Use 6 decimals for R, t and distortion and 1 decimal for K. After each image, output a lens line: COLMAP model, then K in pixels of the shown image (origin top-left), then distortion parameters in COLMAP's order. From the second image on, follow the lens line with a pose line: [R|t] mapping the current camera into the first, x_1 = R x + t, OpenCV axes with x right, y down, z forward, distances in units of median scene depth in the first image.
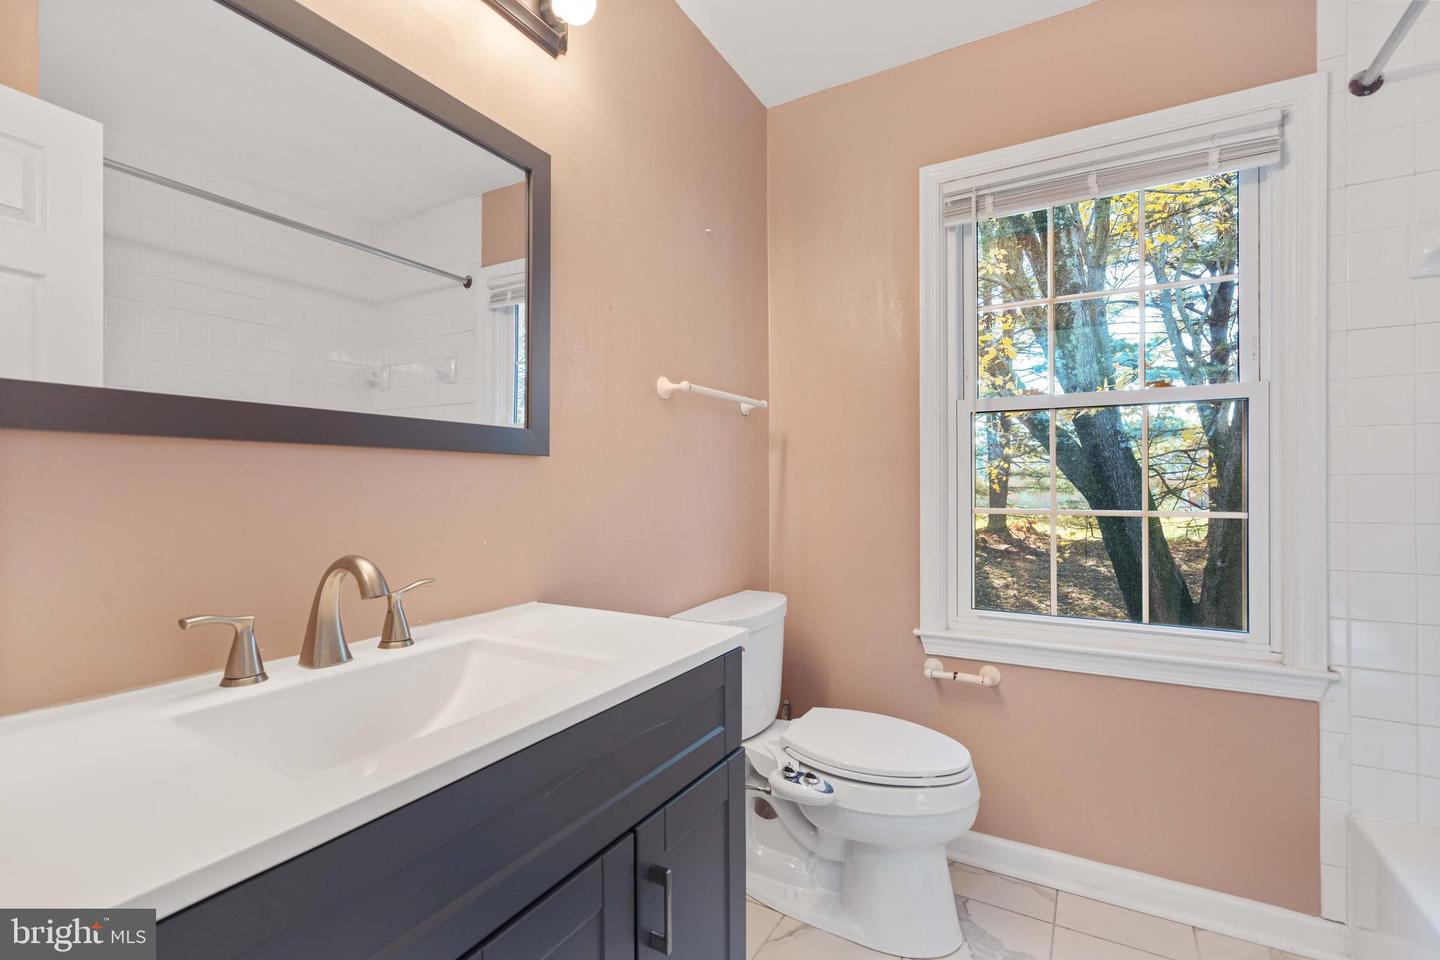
lens RADIAL K [[665.4, 0, 712.3], [0, 665.4, 483.6], [0, 0, 1]] dist [0.001179, -0.000312]
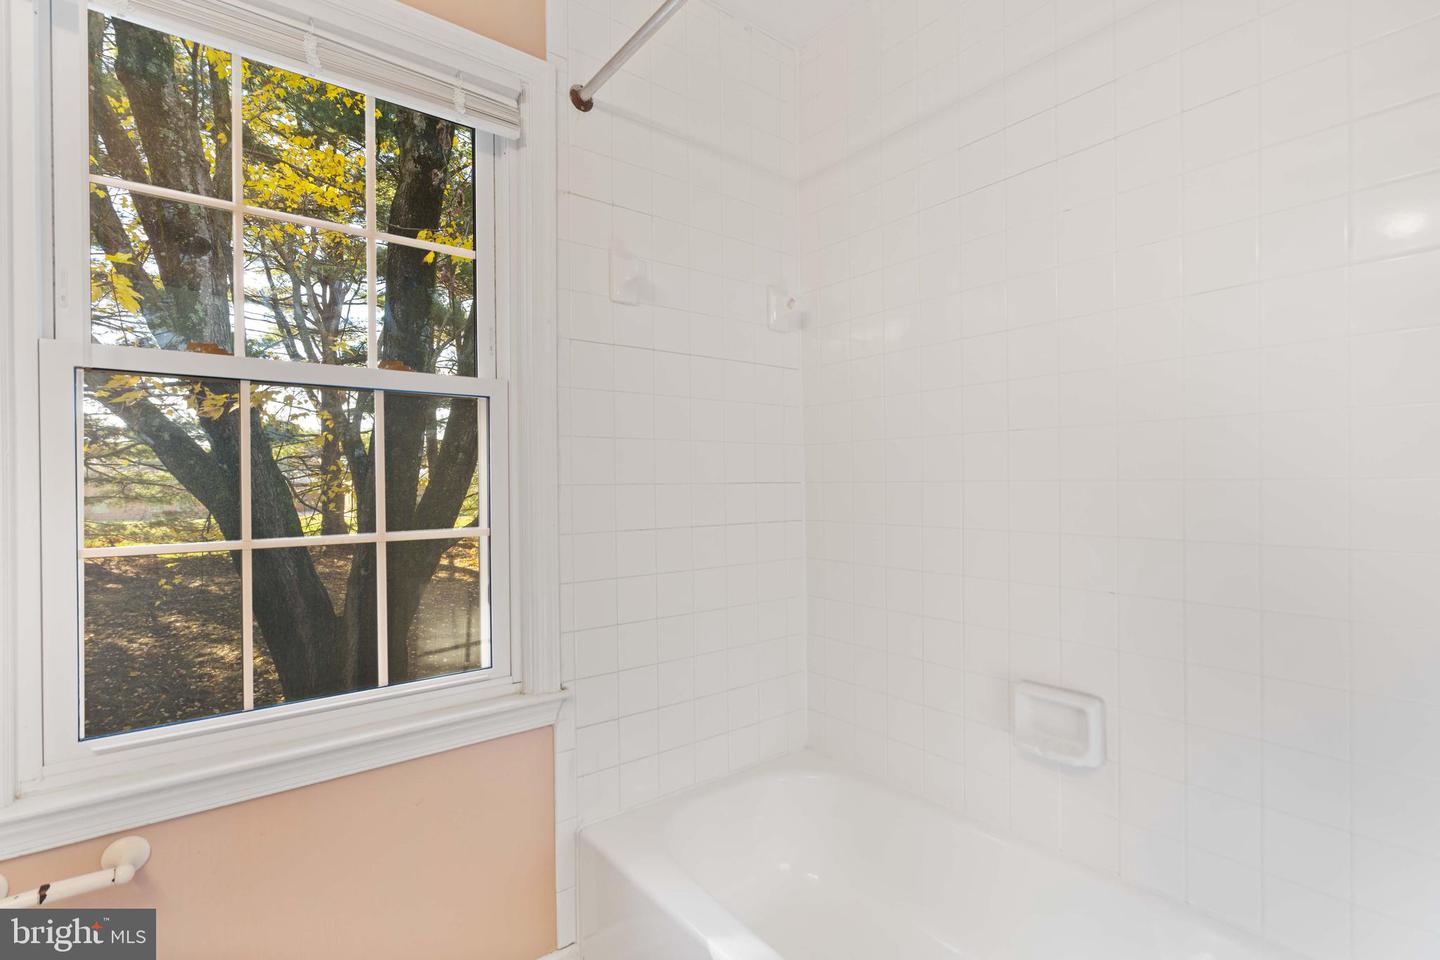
lens RADIAL K [[665.4, 0, 712.3], [0, 665.4, 483.6], [0, 0, 1]] dist [0.001179, -0.000312]
pose [[0.373224, -0.002739, 0.927737, 0.100574], [0.010887, 0.999940, -0.001427, -0.011030], [-0.927678, 0.010633, 0.373231, 0.382835]]
